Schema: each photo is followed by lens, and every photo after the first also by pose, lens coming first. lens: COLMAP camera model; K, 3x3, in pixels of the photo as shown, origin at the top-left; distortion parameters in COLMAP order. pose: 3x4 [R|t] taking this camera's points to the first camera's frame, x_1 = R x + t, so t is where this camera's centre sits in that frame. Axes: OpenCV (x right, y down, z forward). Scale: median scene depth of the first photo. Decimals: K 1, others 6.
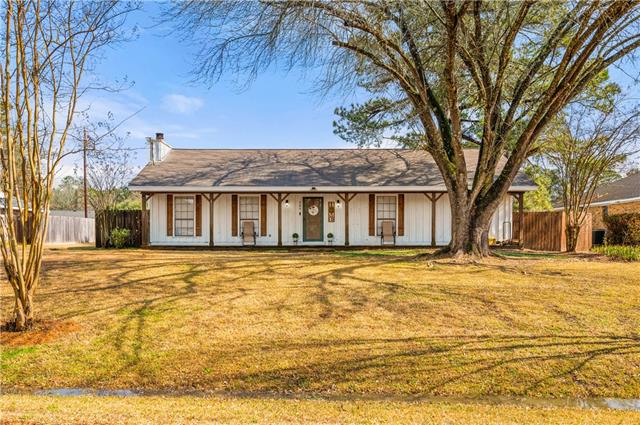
lens RADIAL K [[1240.0, 0, 320.0], [0, 1240.0, 212.5], [0, 0, 1]] dist [0.028273, 0.036250]
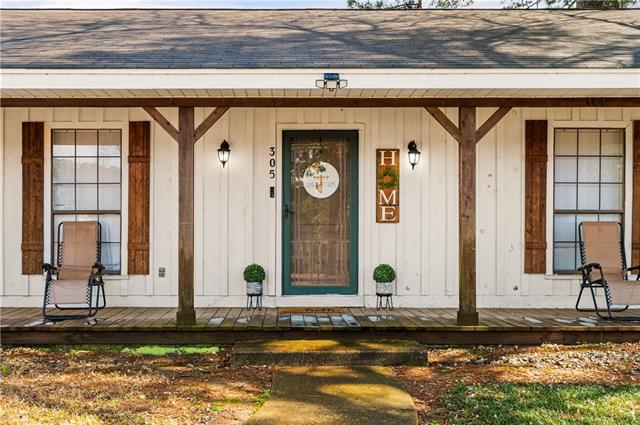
lens RADIAL K [[1240.0, 0, 320.0], [0, 1240.0, 212.5], [0, 0, 1]] dist [0.028273, 0.036250]
pose [[0.999835, 0.002594, 0.017993, -0.010502], [-0.002776, 0.999945, 0.010103, 0.002681], [-0.017966, -0.010152, 0.999787, 0.729132]]
